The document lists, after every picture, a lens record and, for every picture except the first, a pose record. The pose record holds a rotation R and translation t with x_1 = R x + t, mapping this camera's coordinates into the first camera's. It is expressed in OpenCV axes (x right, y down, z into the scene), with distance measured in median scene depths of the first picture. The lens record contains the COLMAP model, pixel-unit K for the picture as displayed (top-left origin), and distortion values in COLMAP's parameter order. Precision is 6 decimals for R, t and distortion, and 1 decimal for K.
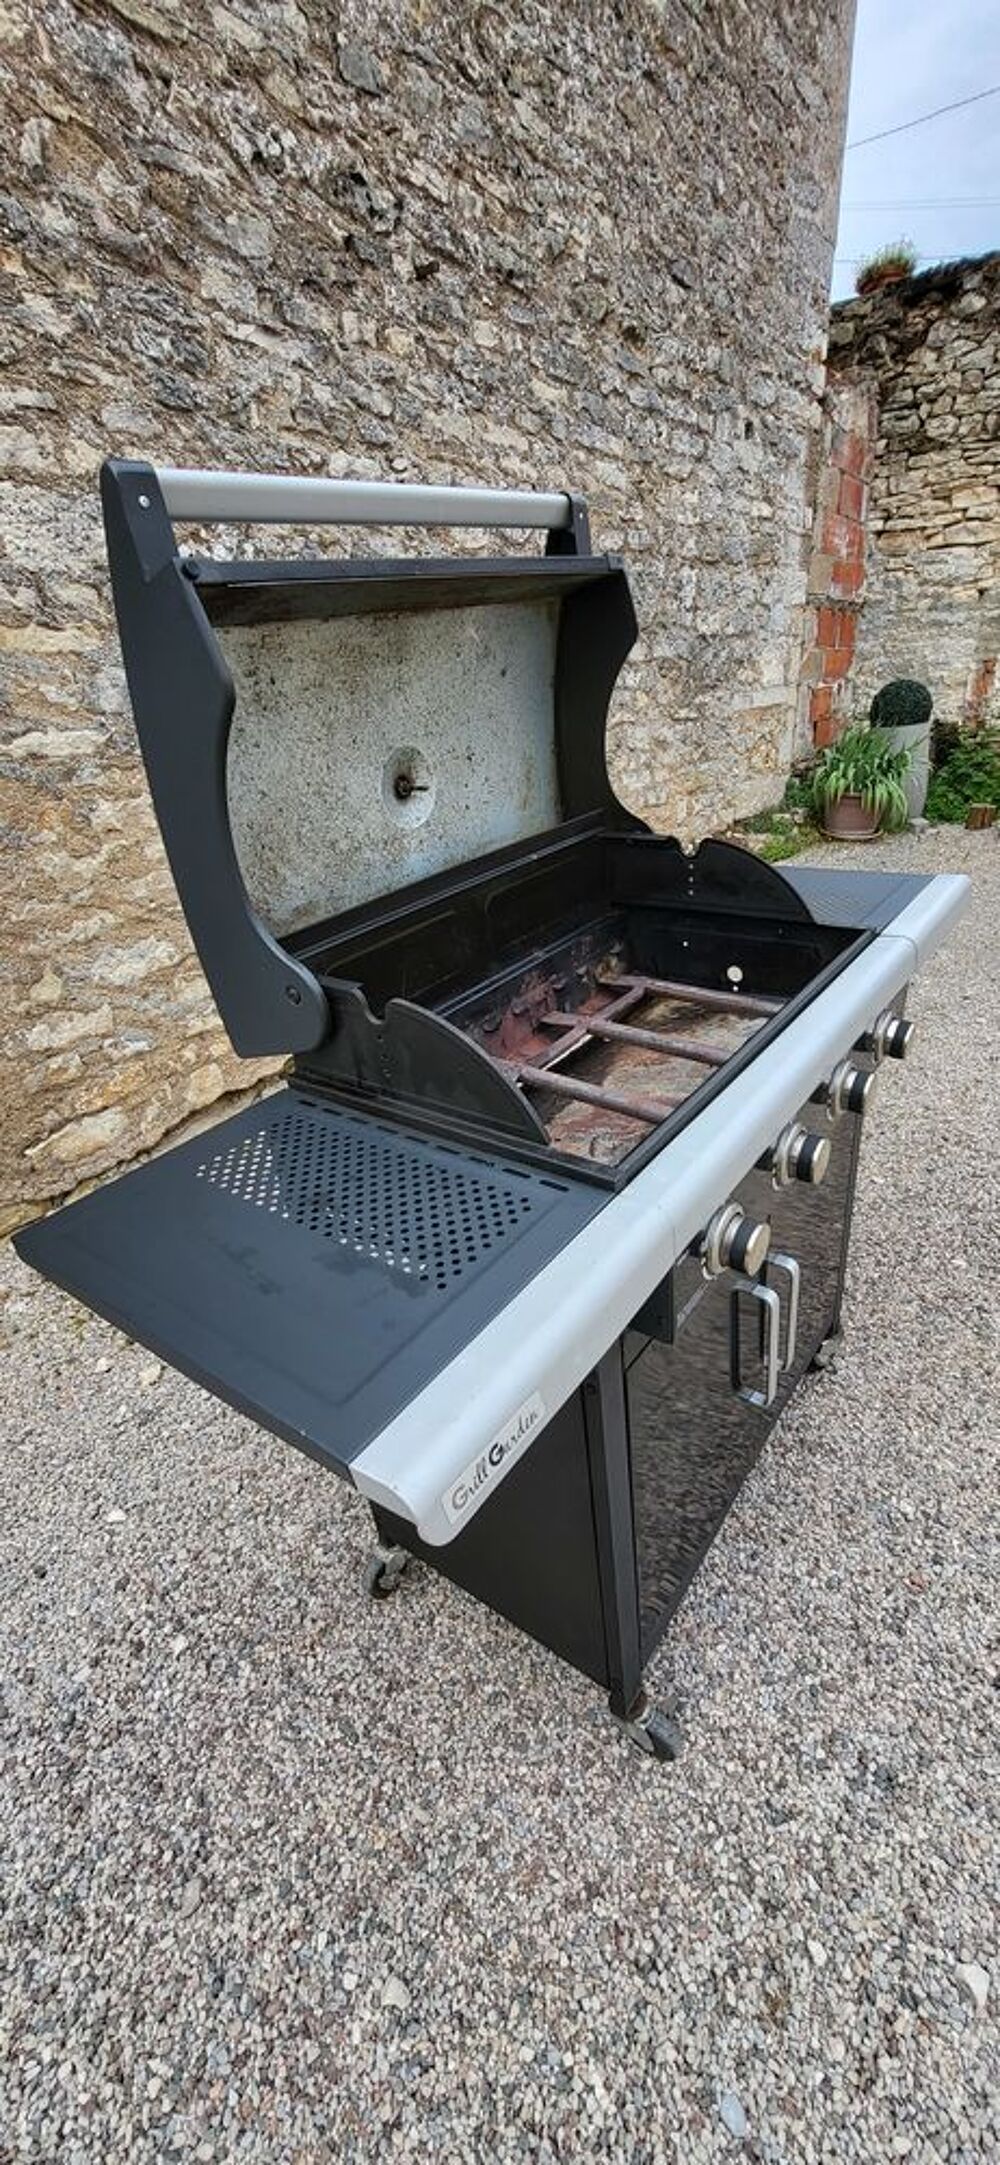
lens RADIAL K [[859.2, 0, 516.7], [0, 859.2, 1093.6], [0, 0, 1]] dist [-0.002297, -0.000395]
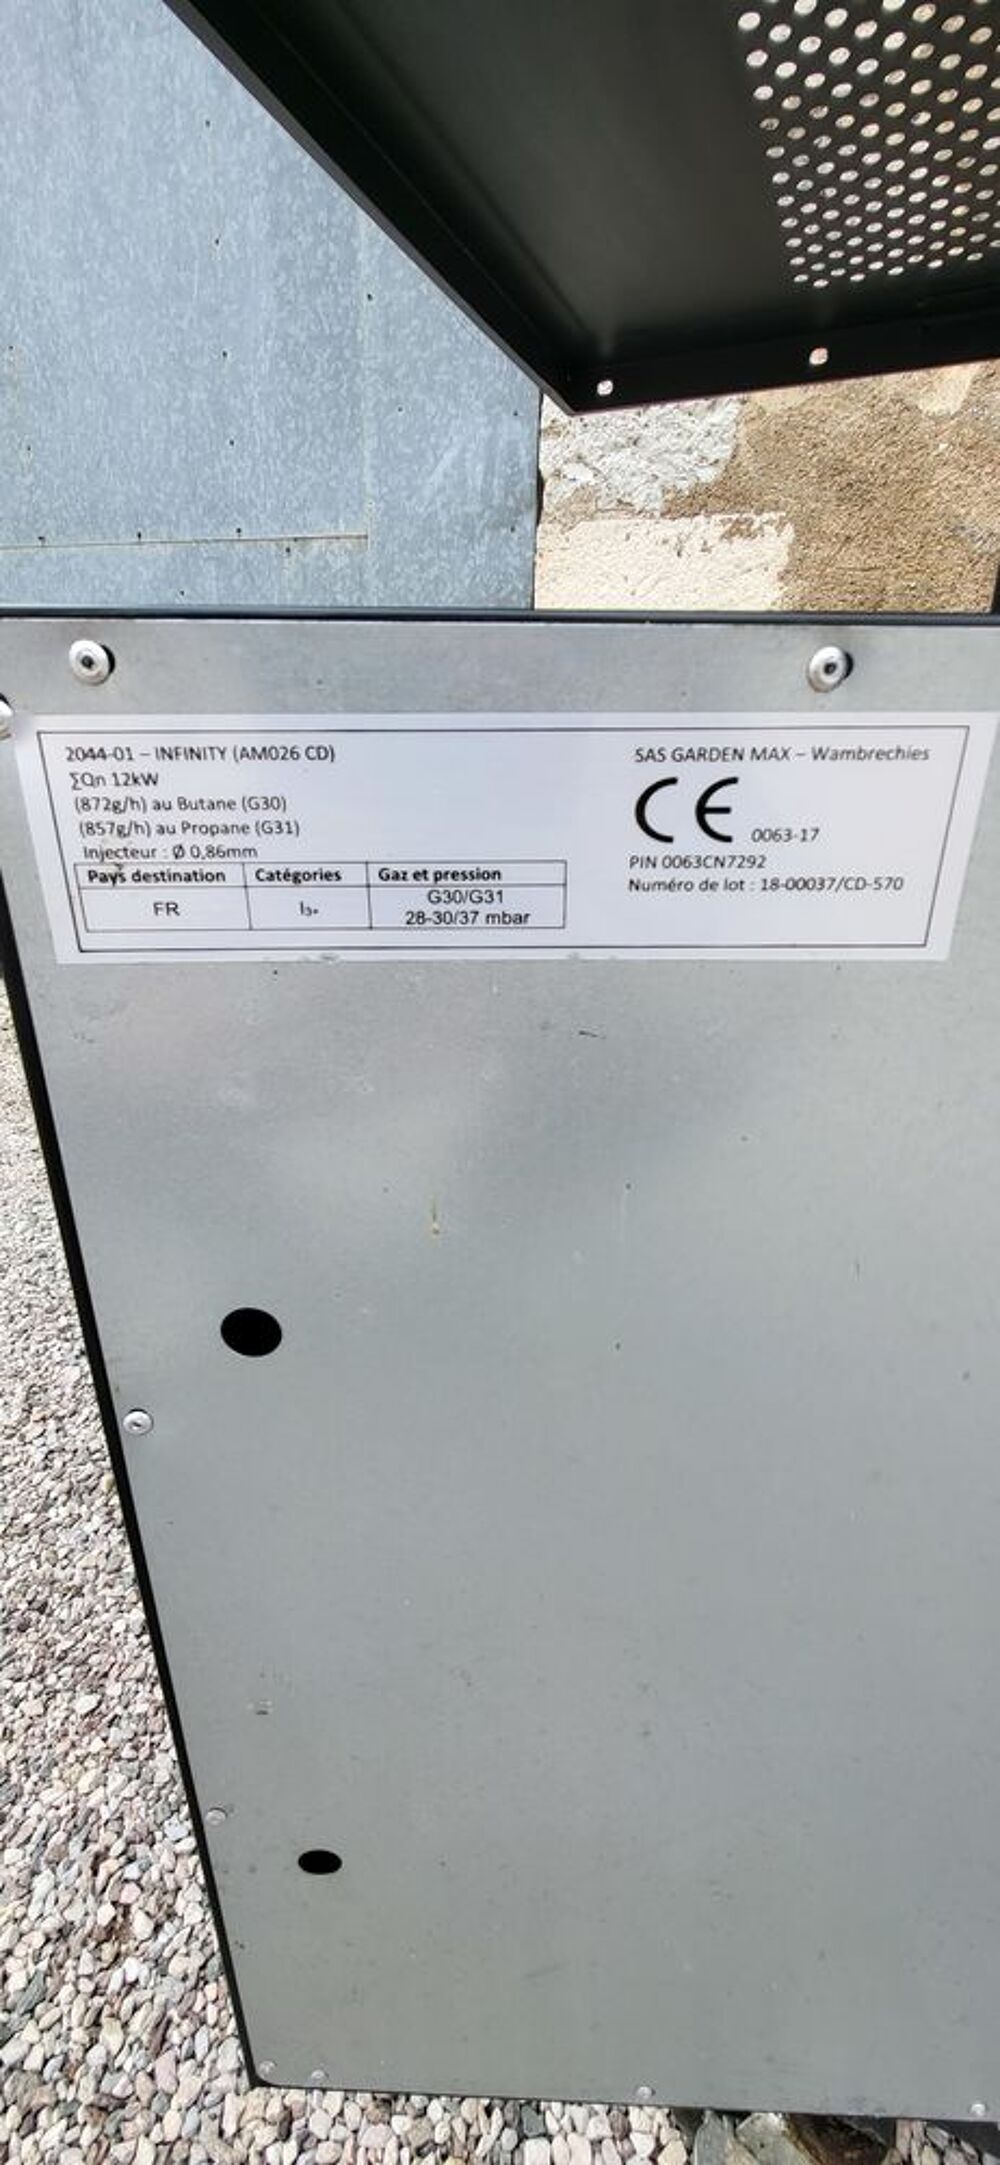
lens RADIAL K [[859.2, 0, 509.6], [0, 859.2, 1094.4], [0, 0, 1]] dist [-0.002297, -0.000395]
pose [[0.255685, 0.437806, -0.861946, 0.011003], [-0.478148, 0.832167, 0.280844, 0.108679], [0.840238, 0.340330, 0.422109, 0.556471]]
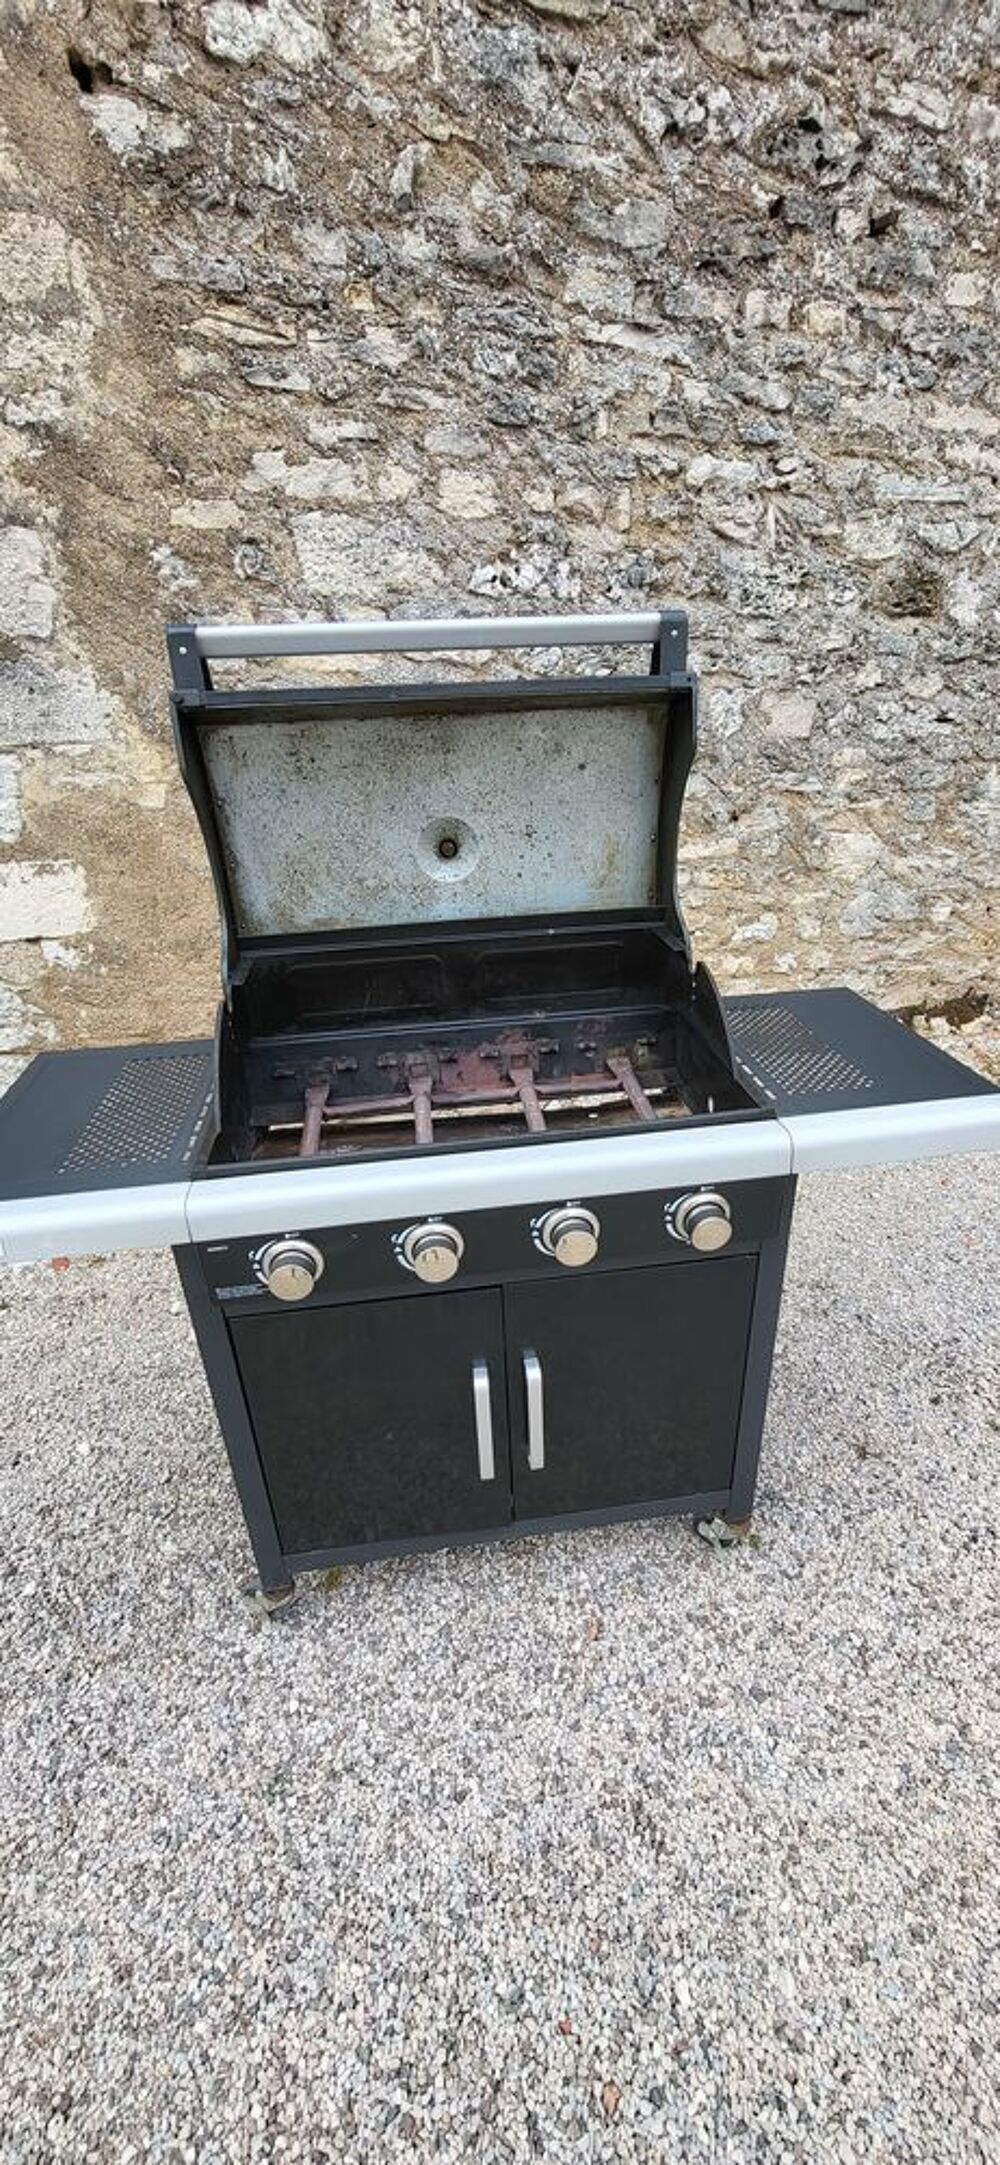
lens RADIAL K [[859.2, 0, 515.0], [0, 859.2, 1096.4], [0, 0, 1]] dist [-0.002297, -0.000395]
pose [[0.830951, 0.316786, -0.457348, 0.315472], [-0.297373, 0.947674, 0.116120, -0.210065], [0.470202, 0.039513, 0.881674, 0.191676]]
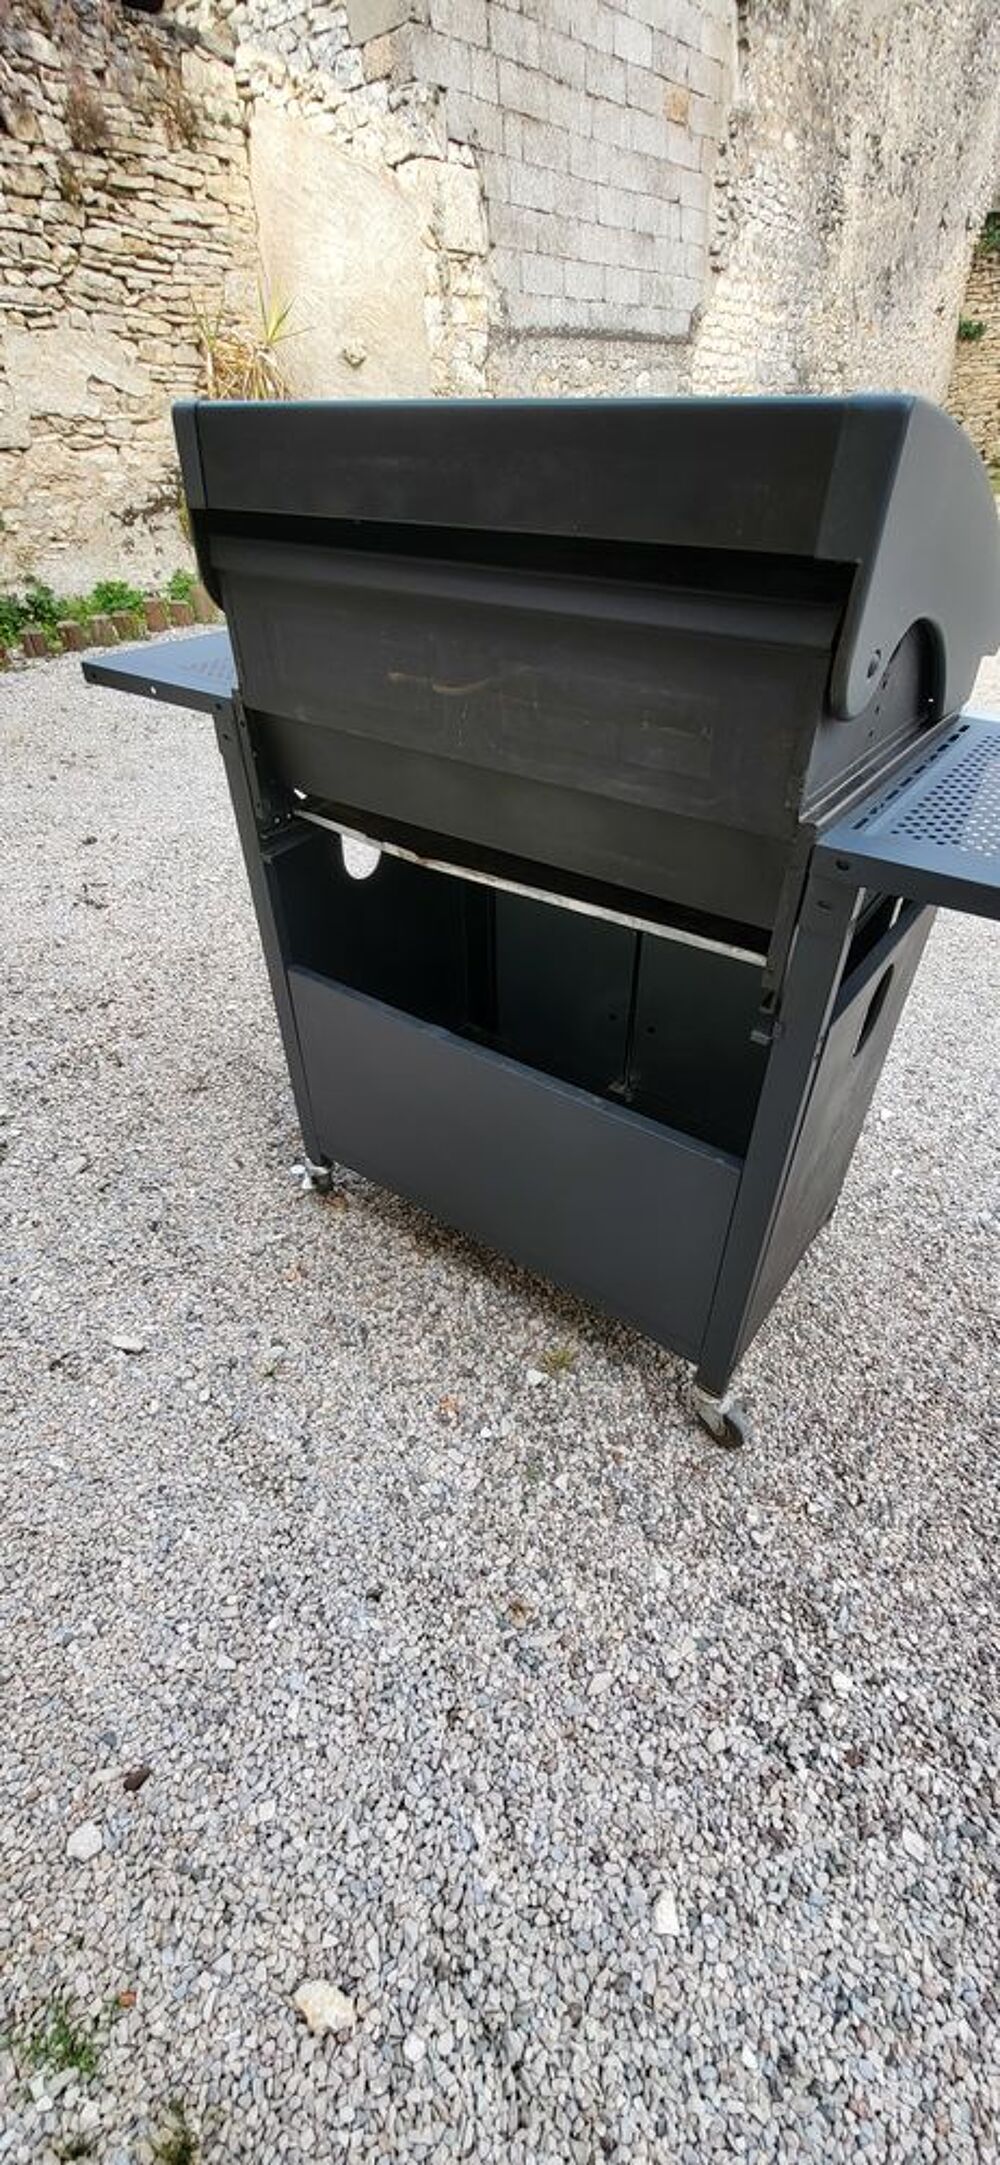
lens RADIAL K [[859.2, 0, 498.9], [0, 859.2, 1087.2], [0, 0, 1]] dist [-0.002297, -0.000395]
pose [[0.006294, -0.556968, 0.830510, -0.506641], [0.480129, 0.730215, 0.486068, -0.176757], [-0.877175, 0.395693, 0.272013, 0.590887]]
